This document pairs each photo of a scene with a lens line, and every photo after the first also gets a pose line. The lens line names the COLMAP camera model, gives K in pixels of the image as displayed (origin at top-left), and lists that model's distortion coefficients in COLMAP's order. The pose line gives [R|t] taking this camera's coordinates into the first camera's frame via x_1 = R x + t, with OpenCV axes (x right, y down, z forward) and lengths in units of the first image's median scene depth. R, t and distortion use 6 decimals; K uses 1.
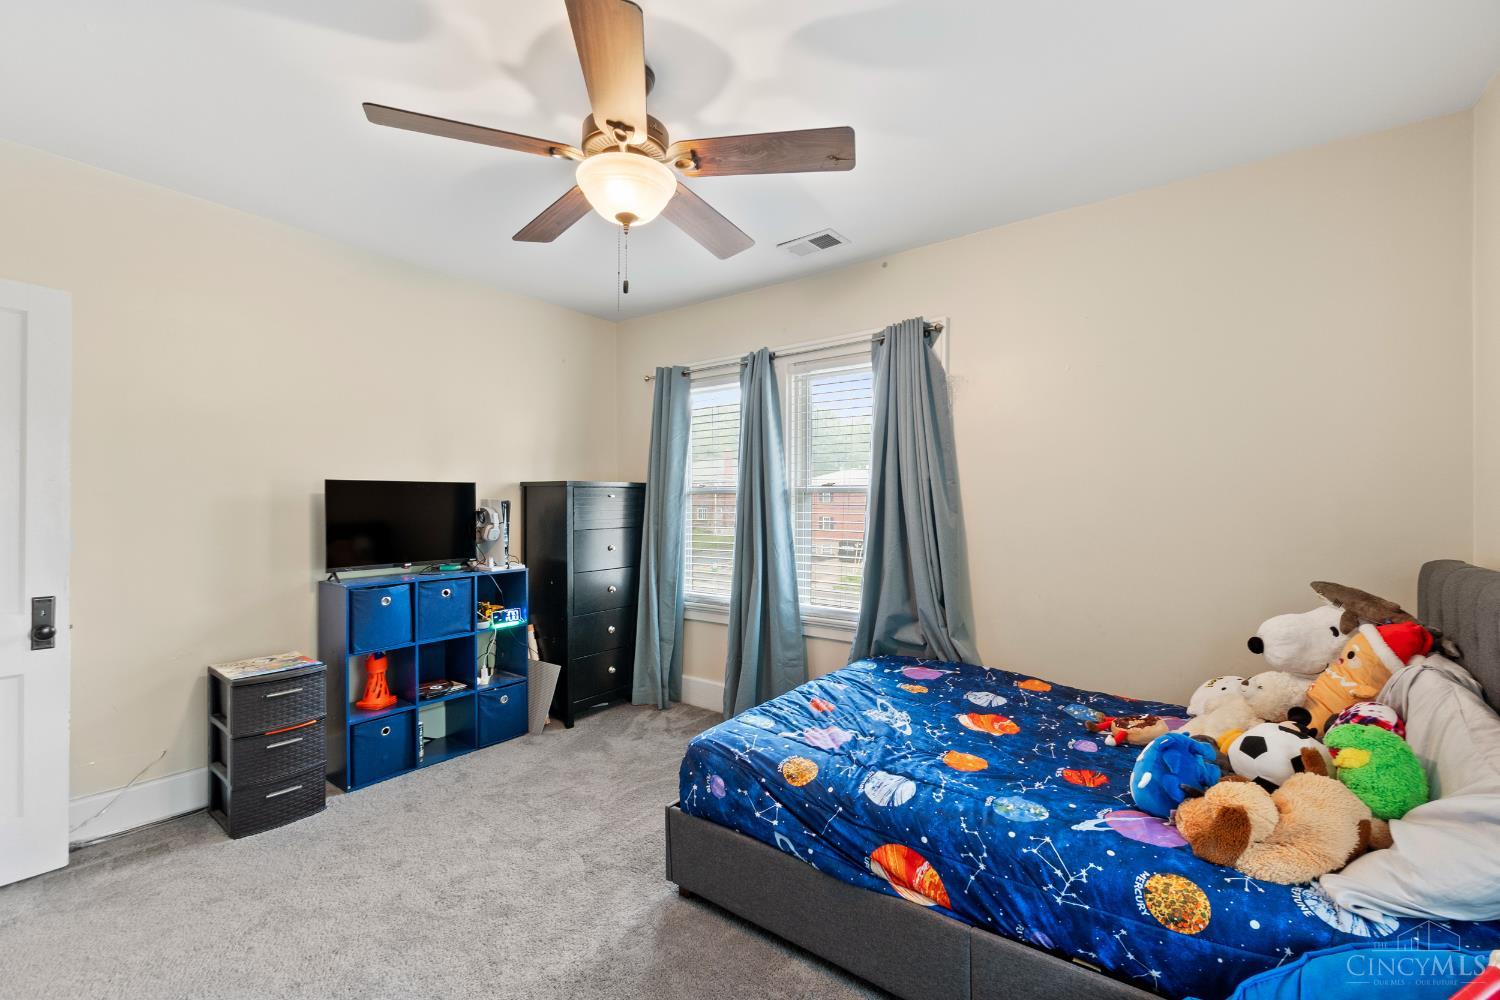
lens RADIAL K [[648.7, 0, 750.0], [0, 648.7, 500.0], [0, 0, 1]] dist [0.001111, 0.000329]
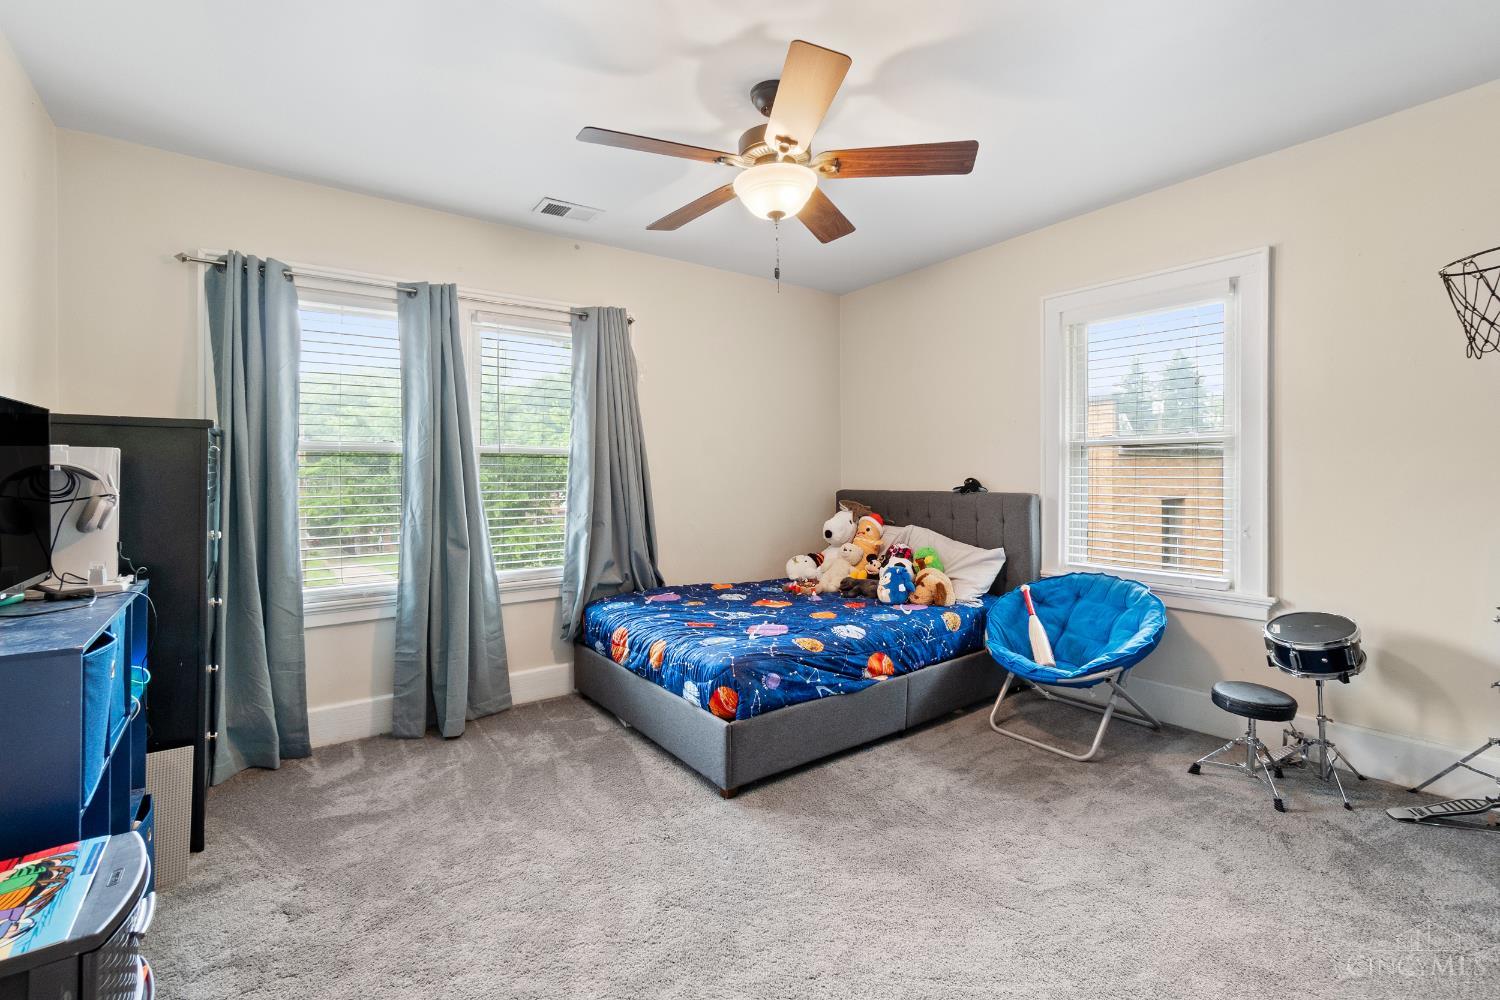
lens RADIAL K [[661.9, 0, 748.5], [0, 661.9, 473.8], [0, 0, 1]] dist [-0.003639, -0.000203]
pose [[0.275416, -0.000122, 0.961325, -1.311380], [0.002232, 0.999997, -0.000512, 0.036870], [-0.961323, 0.002286, 0.275415, 0.690304]]
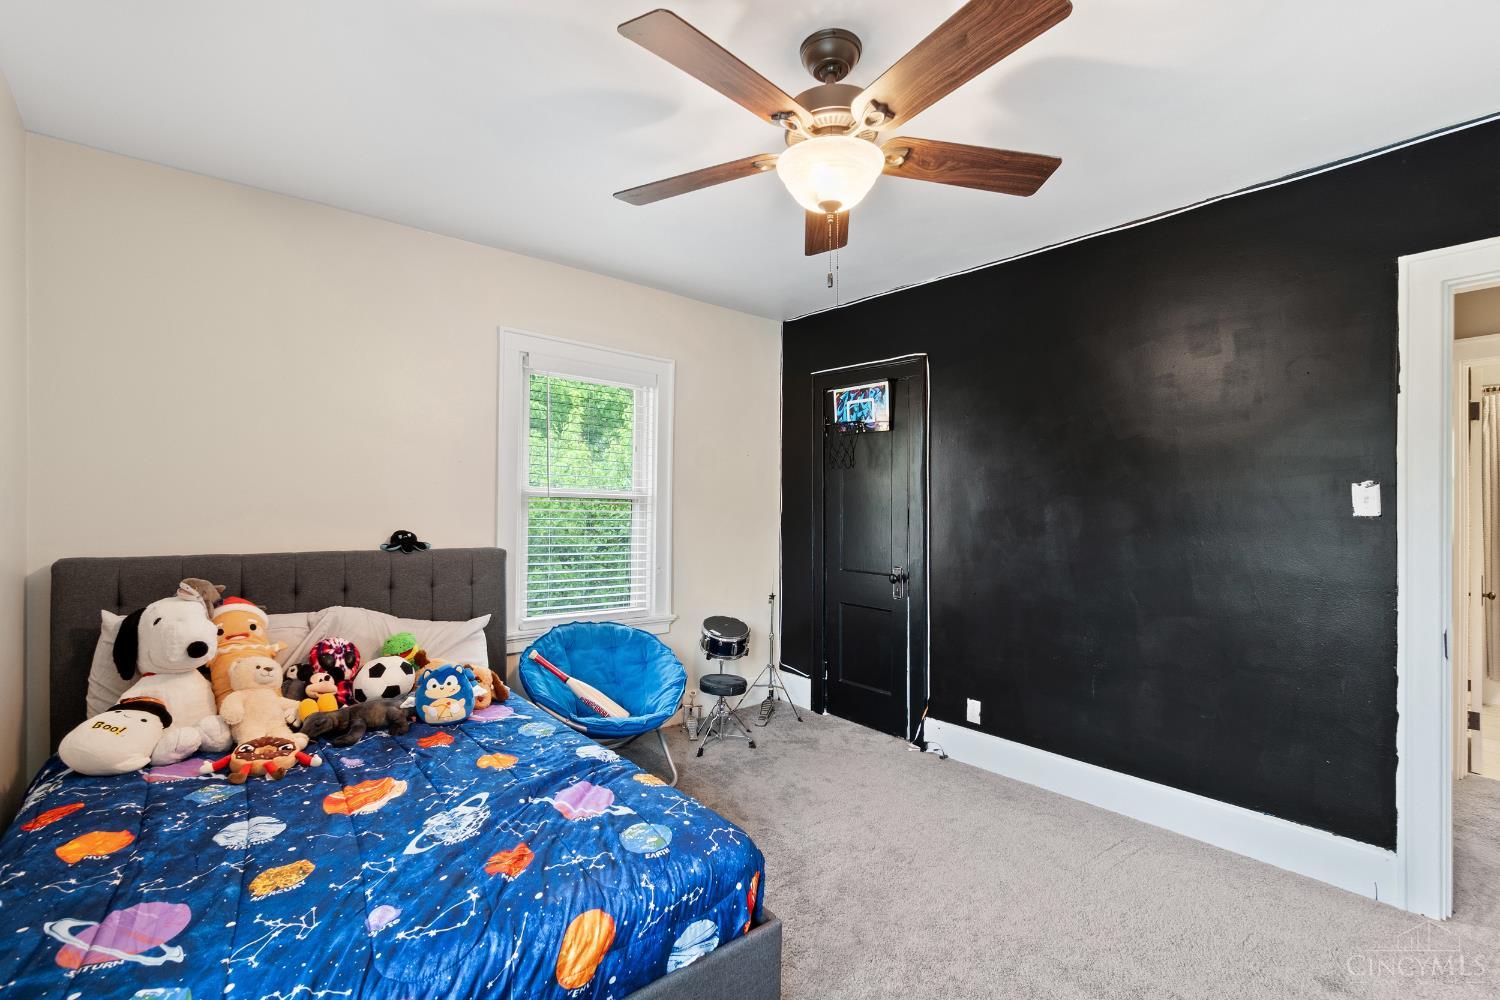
lens RADIAL K [[648.7, 0, 750.0], [0, 648.7, 500.0], [0, 0, 1]] dist [0.001111, 0.000329]
pose [[-0.979301, 0.004069, 0.202368, -0.253797], [-0.002661, 0.999453, -0.032977, 0.026666], [-0.202391, -0.032833, -0.978754, 1.860418]]
